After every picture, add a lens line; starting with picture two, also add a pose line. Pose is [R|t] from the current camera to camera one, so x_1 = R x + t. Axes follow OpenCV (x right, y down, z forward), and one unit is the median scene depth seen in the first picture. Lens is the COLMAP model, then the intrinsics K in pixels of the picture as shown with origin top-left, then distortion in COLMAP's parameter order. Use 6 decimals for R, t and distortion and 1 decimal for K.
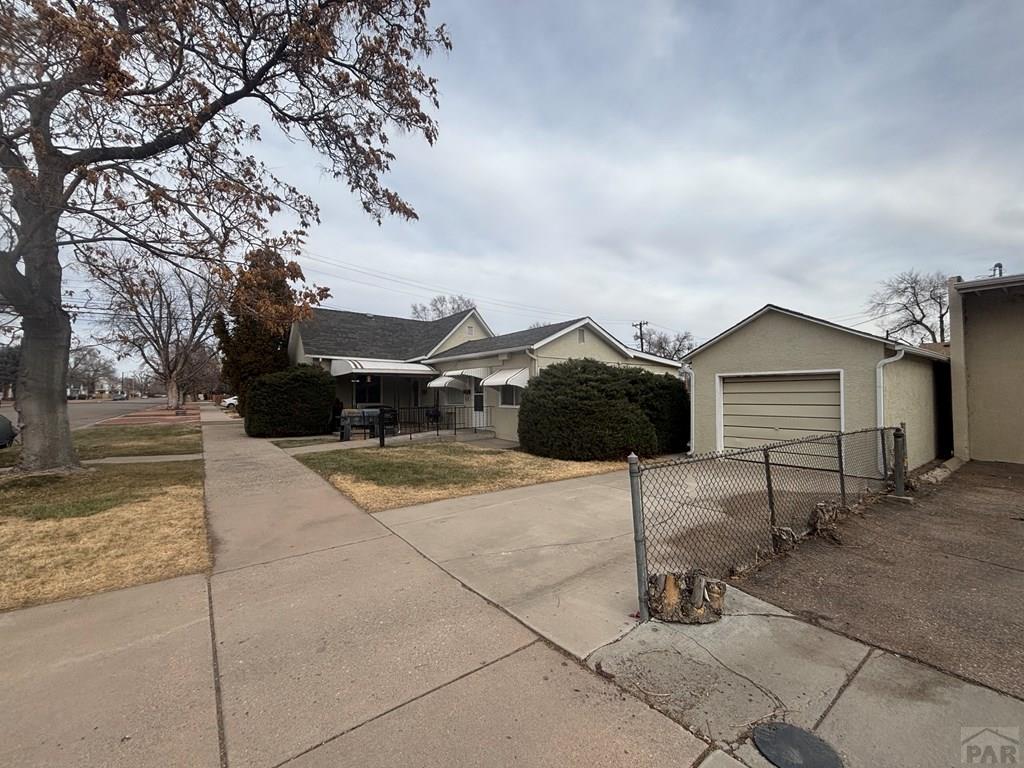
lens RADIAL K [[413.1, 0, 512.0], [0, 413.1, 384.0], [0, 0, 1]] dist [0.001777, 0.000359]
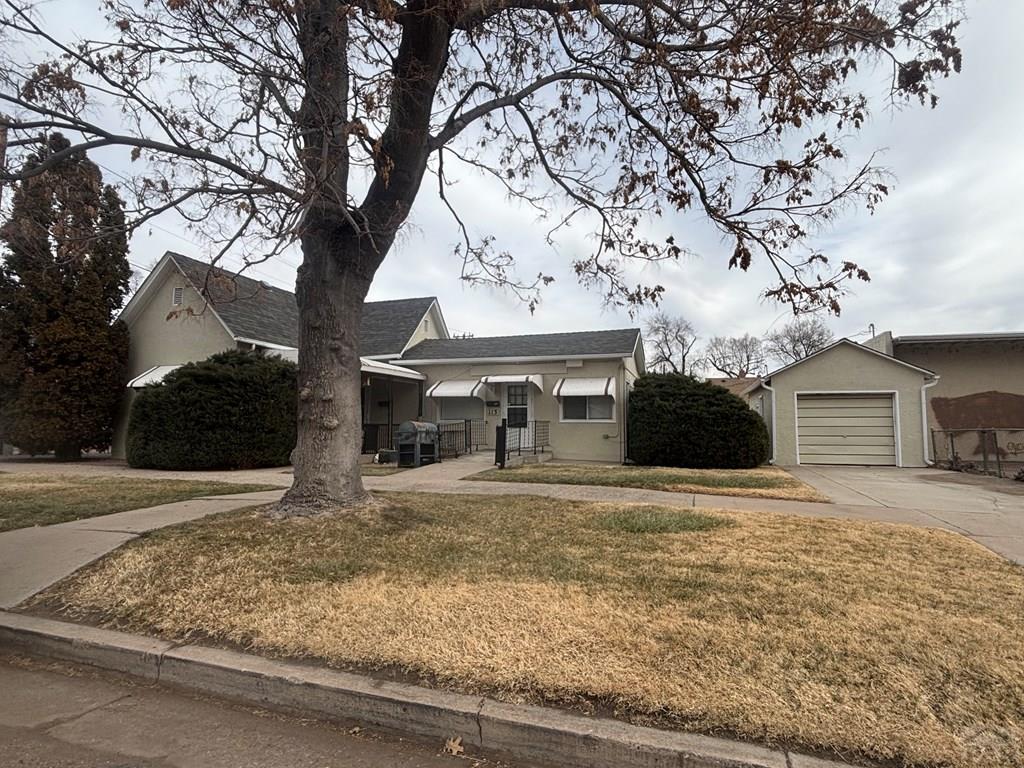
lens RADIAL K [[543.7, 0, 511.3], [0, 543.7, 379.6], [0, 0, 1]] dist [0.001012, 0.000830]
pose [[0.823244, 0.055980, 0.564920, -0.757168], [-0.023366, 0.997624, -0.064808, 0.044218], [-0.567206, 0.040153, 0.822596, 0.131597]]
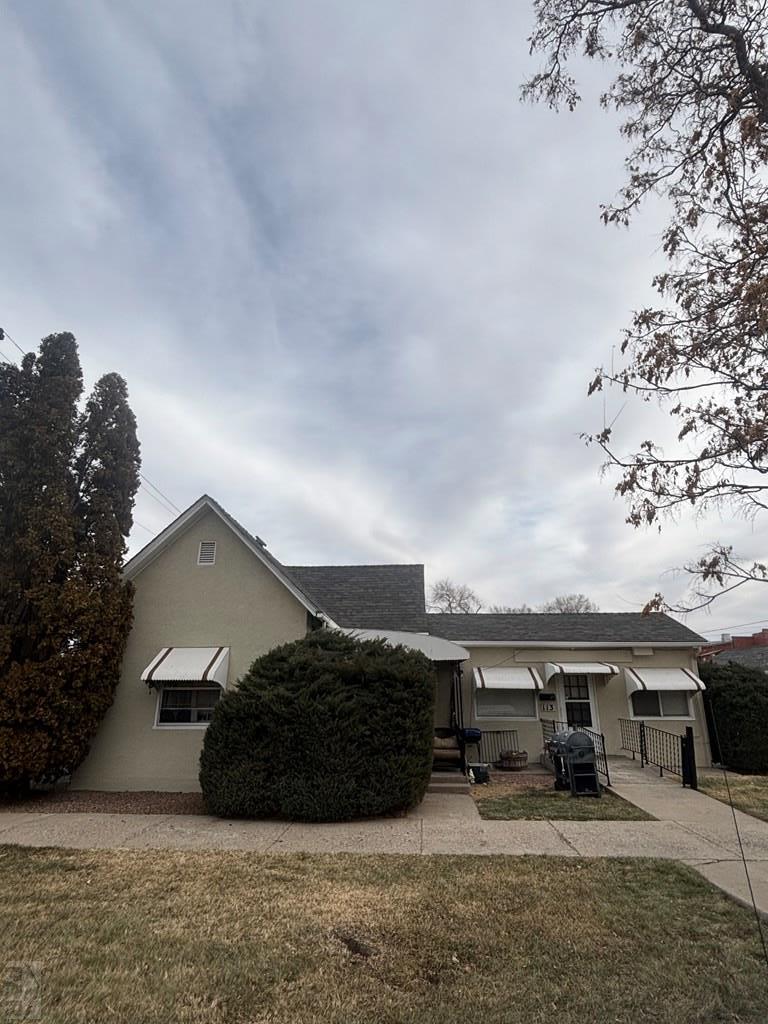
lens RADIAL K [[555.6, 0, 384.0], [0, 555.6, 512.0], [0, 0, 1]] dist [0.000725, 0.001948]
pose [[0.645215, 0.242611, 0.724457, -1.145391], [-0.025098, 0.954459, -0.297283, 0.007049], [-0.763589, 0.173629, 0.621921, 0.654871]]
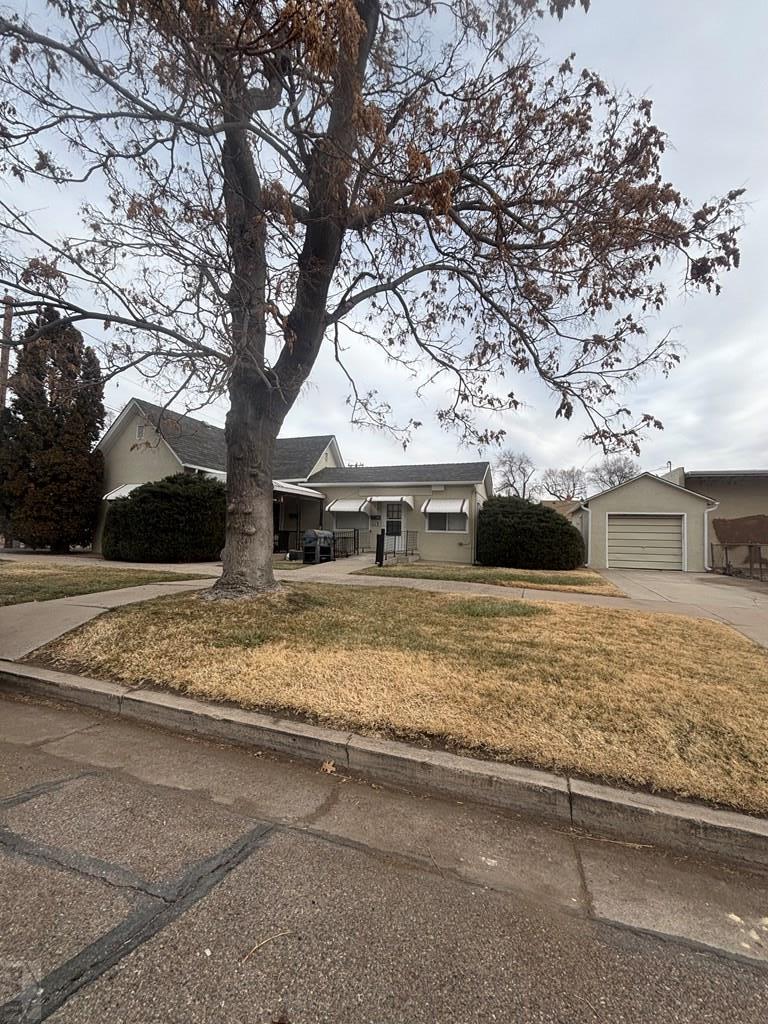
lens RADIAL K [[413.1, 0, 384.0], [0, 413.1, 512.0], [0, 0, 1]] dist [0.001777, 0.000359]
pose [[0.833398, 0.053410, 0.550087, -0.753653], [-0.042933, 0.998568, -0.031908, 0.042610], [-0.551003, 0.002975, 0.834498, 0.123648]]
